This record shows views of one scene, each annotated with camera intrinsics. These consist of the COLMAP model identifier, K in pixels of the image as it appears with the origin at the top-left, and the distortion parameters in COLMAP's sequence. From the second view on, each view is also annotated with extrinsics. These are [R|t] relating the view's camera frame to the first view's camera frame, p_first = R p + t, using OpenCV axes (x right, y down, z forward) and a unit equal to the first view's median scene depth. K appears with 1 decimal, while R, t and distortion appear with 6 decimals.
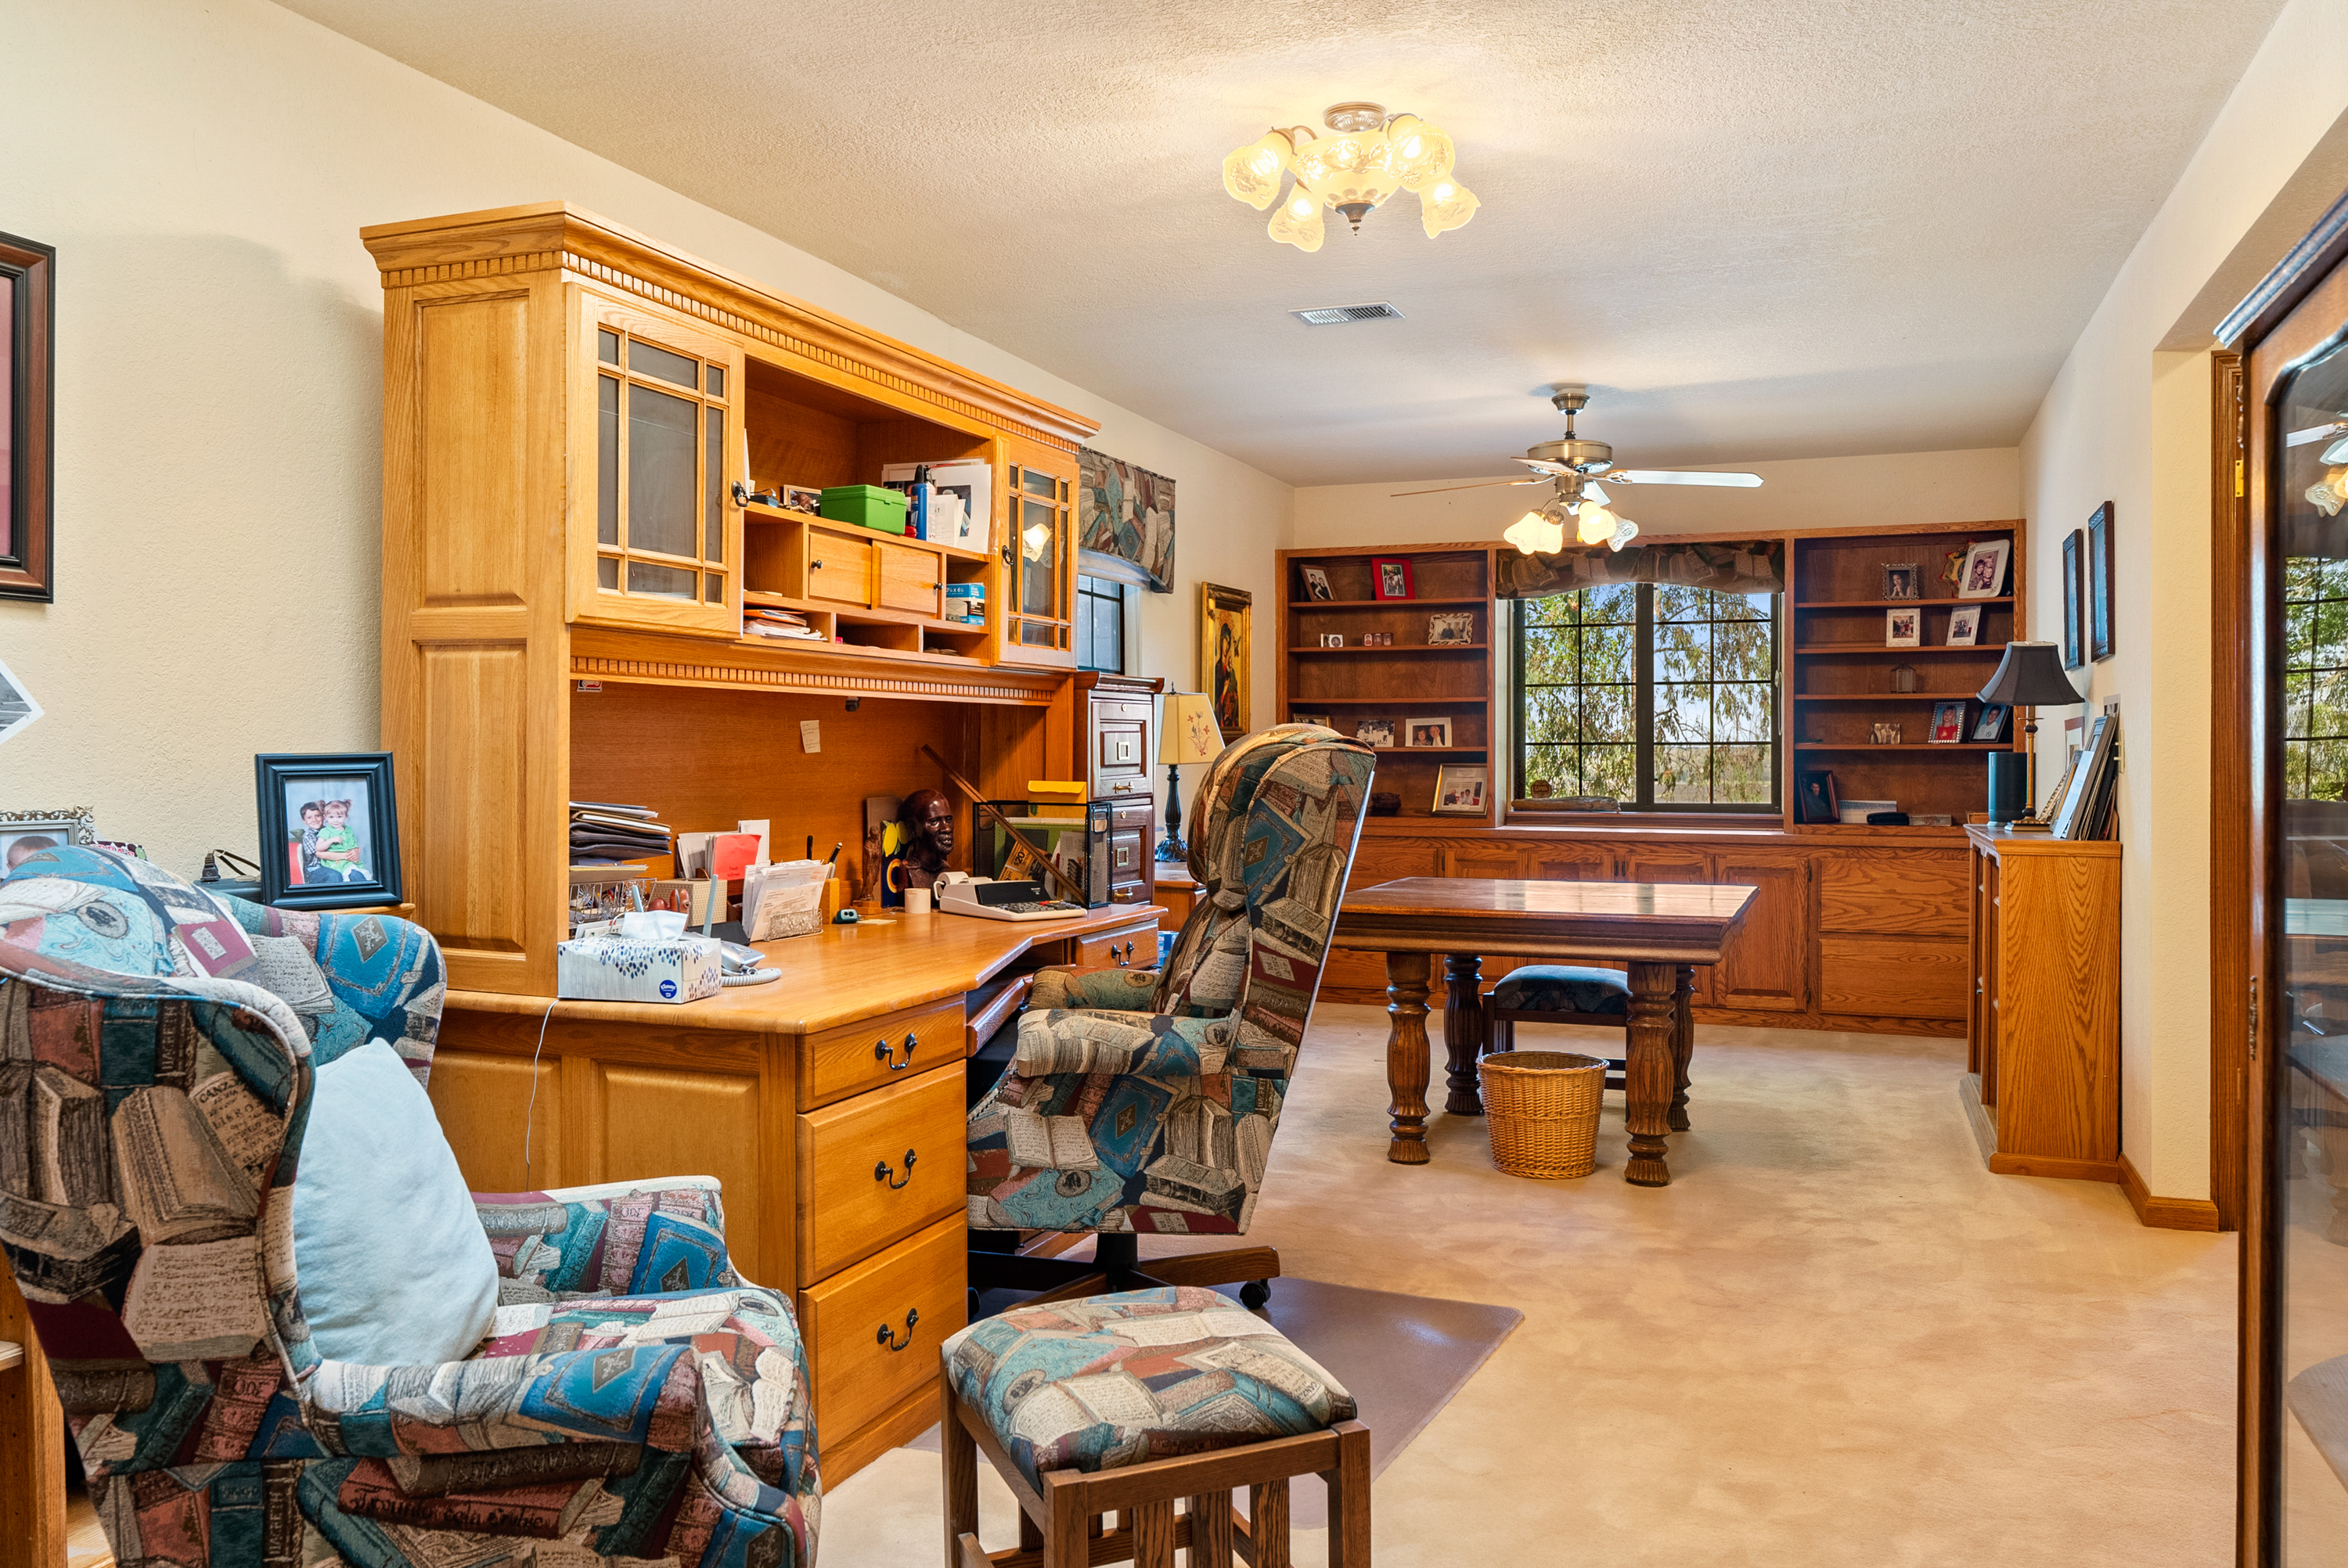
lens RADIAL K [[1765.5, 0, 1173.1], [0, 1765.5, 769.5], [0, 0, 1]] dist [0.004429, 0.001121]
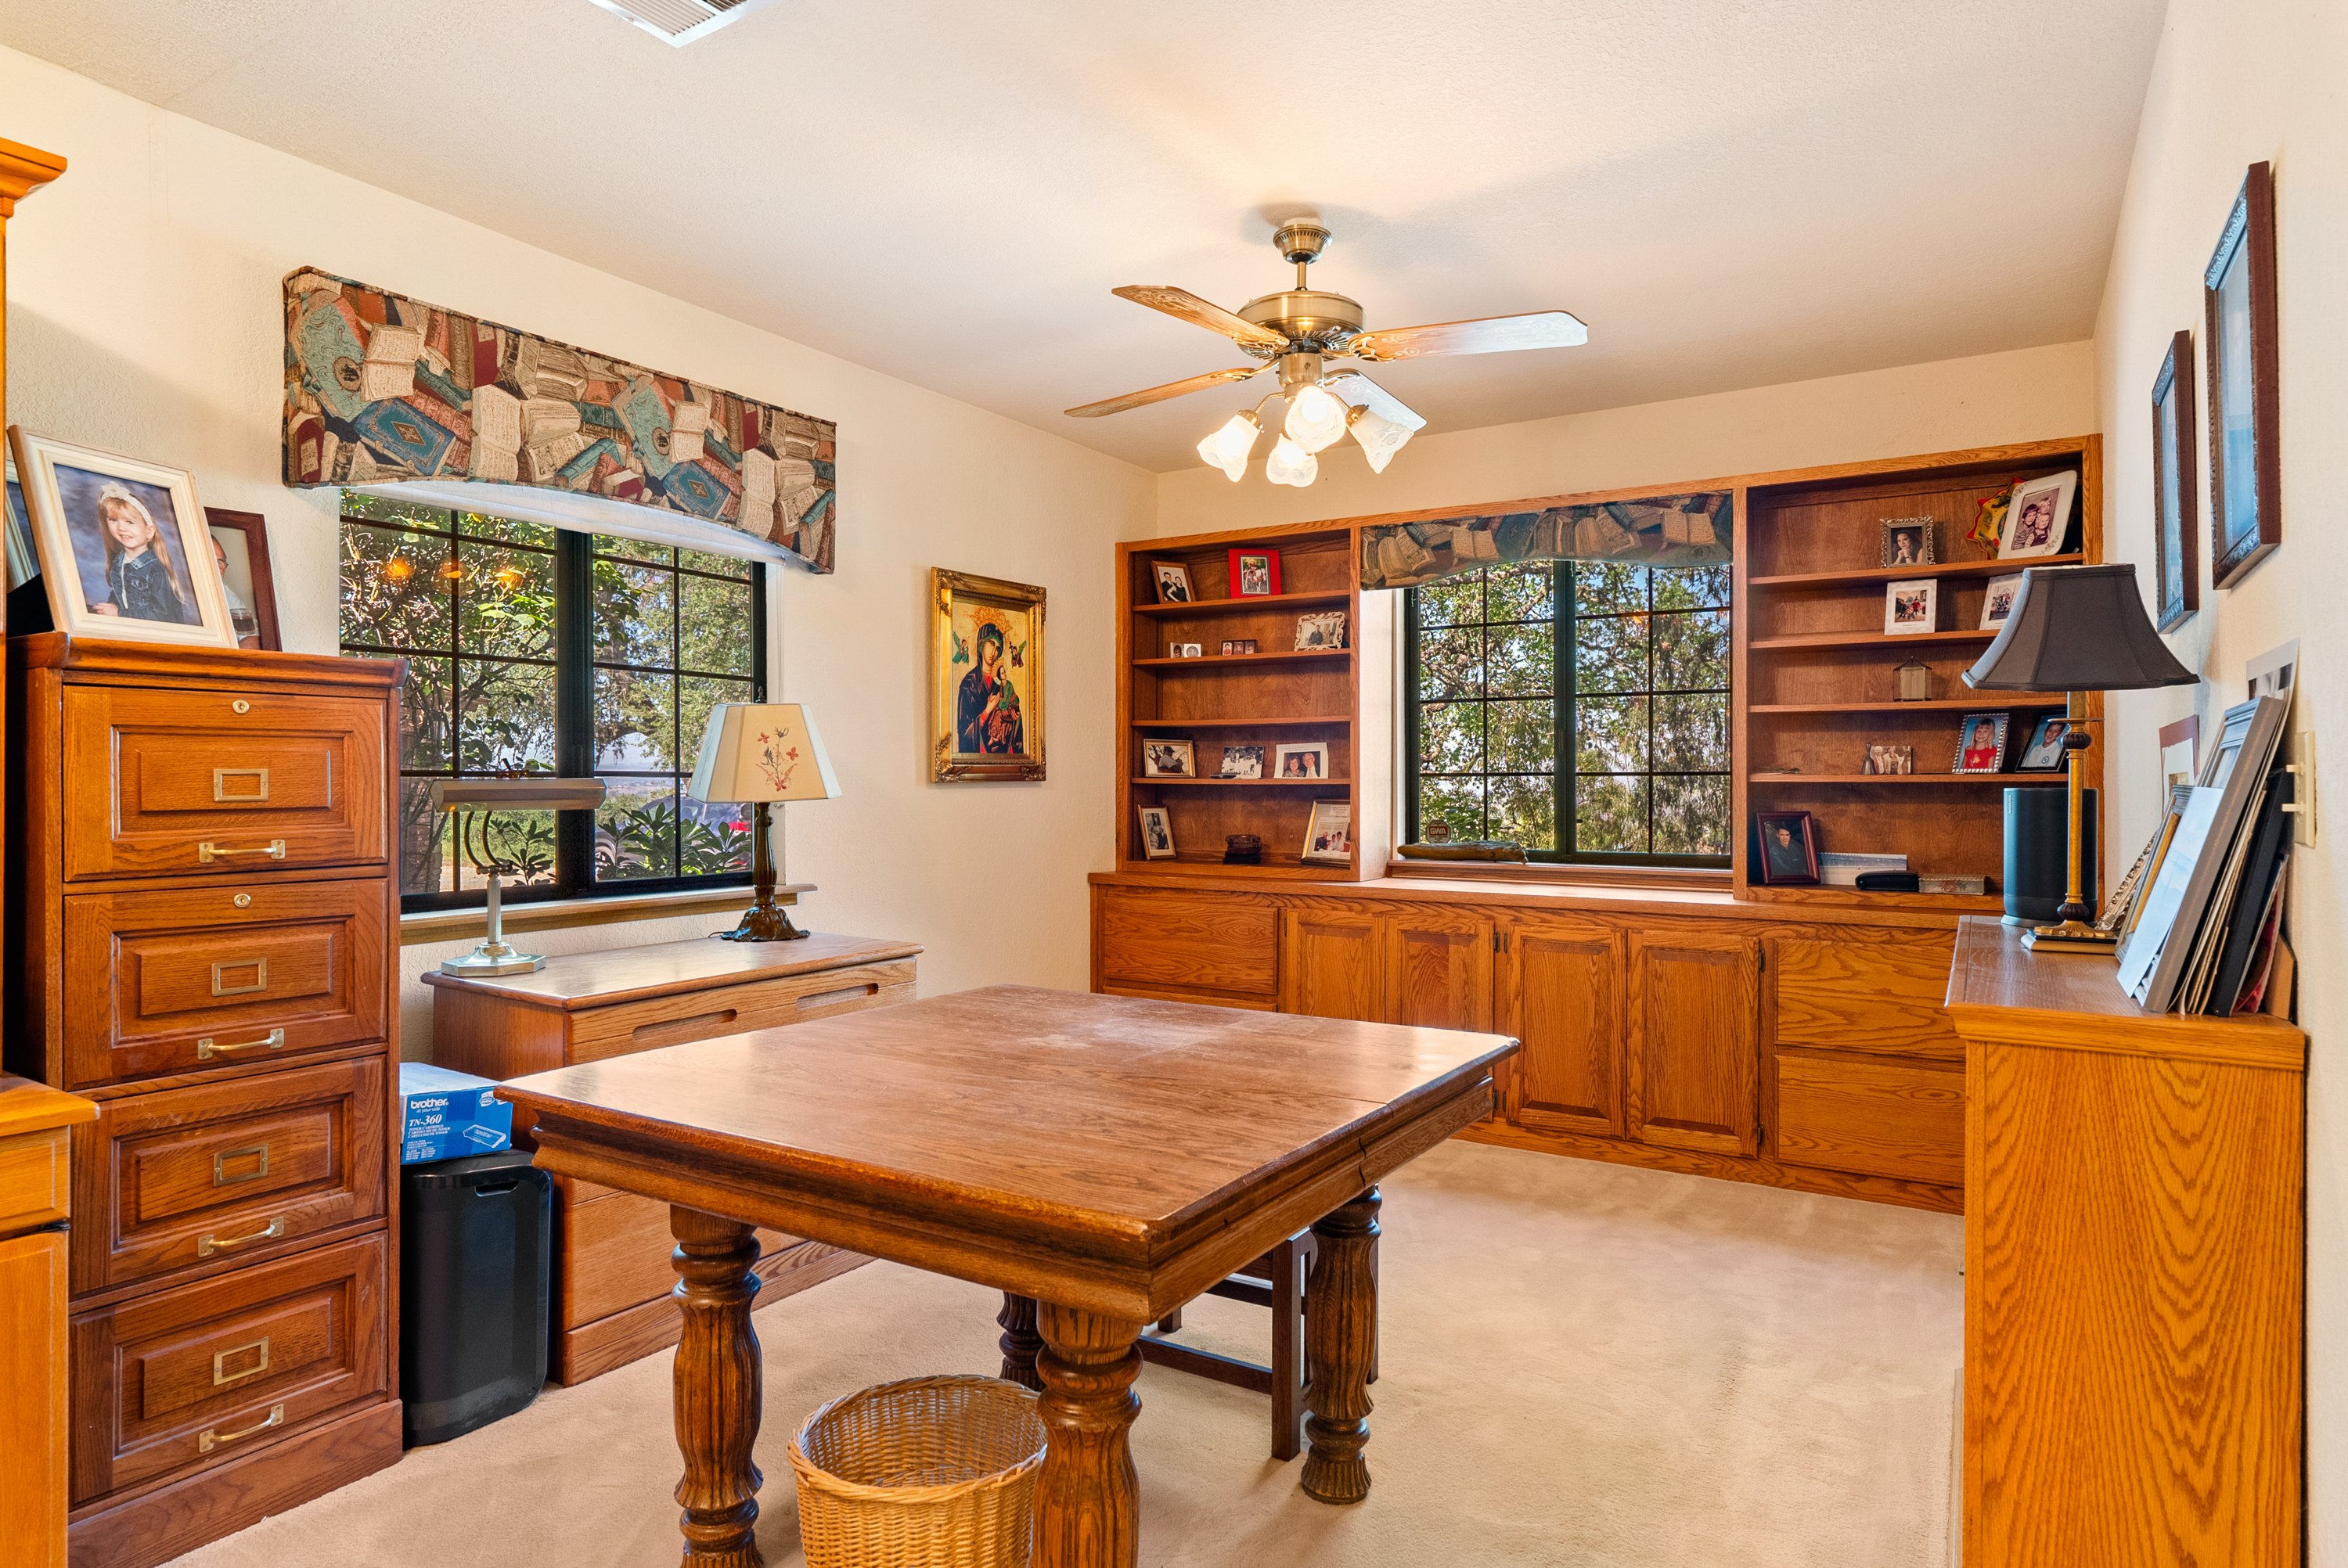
lens RADIAL K [[1325.2, 0, 1174.0], [0, 1325.2, 784.0], [0, 0, 1]] dist [-0.001773, 0.000143]
pose [[0.982433, 0.000991, -0.186613, 0.225467], [-0.002753, 0.999954, -0.009185, -0.005056], [0.186595, 0.009538, 0.982391, 0.433899]]
